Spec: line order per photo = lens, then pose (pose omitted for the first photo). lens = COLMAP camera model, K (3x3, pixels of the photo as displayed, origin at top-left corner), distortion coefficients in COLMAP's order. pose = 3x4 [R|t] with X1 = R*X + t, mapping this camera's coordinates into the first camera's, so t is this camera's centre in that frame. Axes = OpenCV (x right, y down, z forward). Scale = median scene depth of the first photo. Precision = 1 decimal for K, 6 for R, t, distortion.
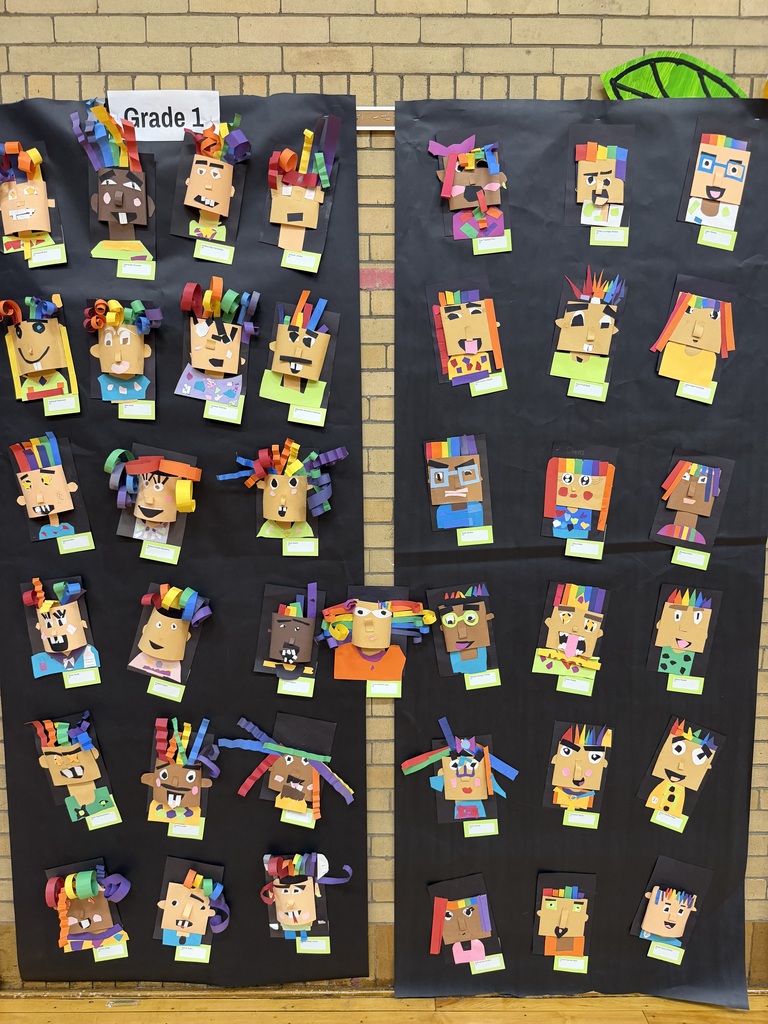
lens RADIAL K [[733.8, 0, 385.0], [0, 733.8, 516.7], [0, 0, 1]] dist [0.017482, -0.018548]
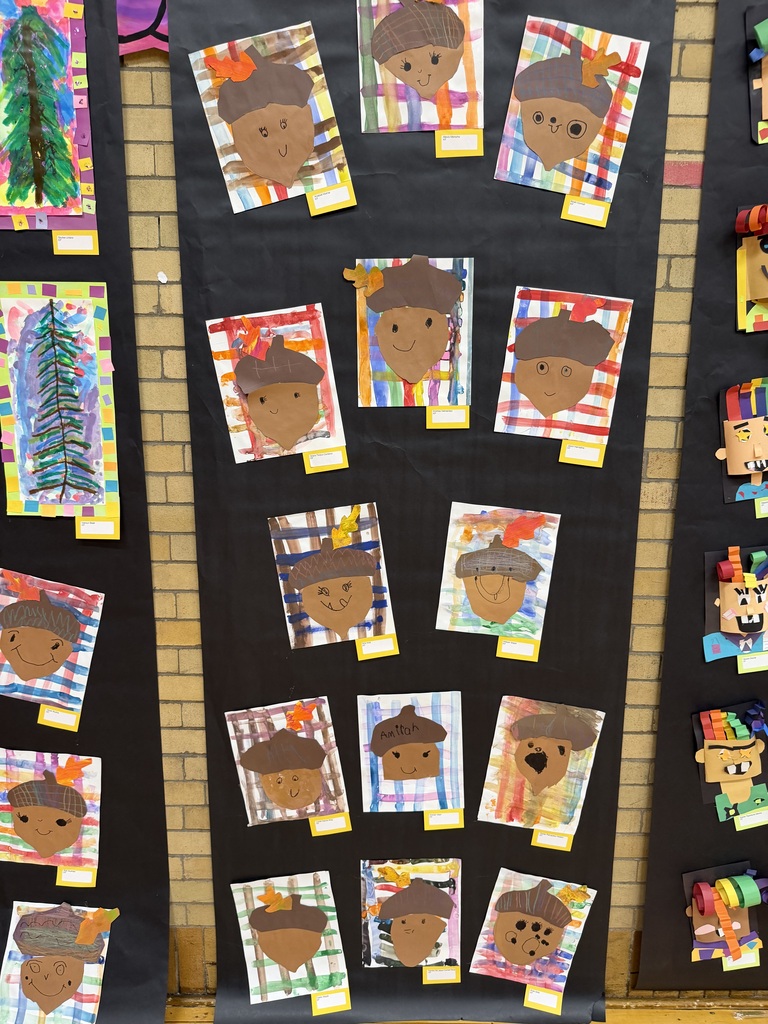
lens RADIAL K [[733.8, 0, 336.3], [0, 733.8, 529.6], [0, 0, 1]] dist [0.017482, -0.018548]
pose [[0.999953, 0.009522, 0.001877, -0.904696], [-0.009643, 0.996623, 0.081546, -0.000304], [-0.001094, -0.081561, 0.996668, 0.156420]]
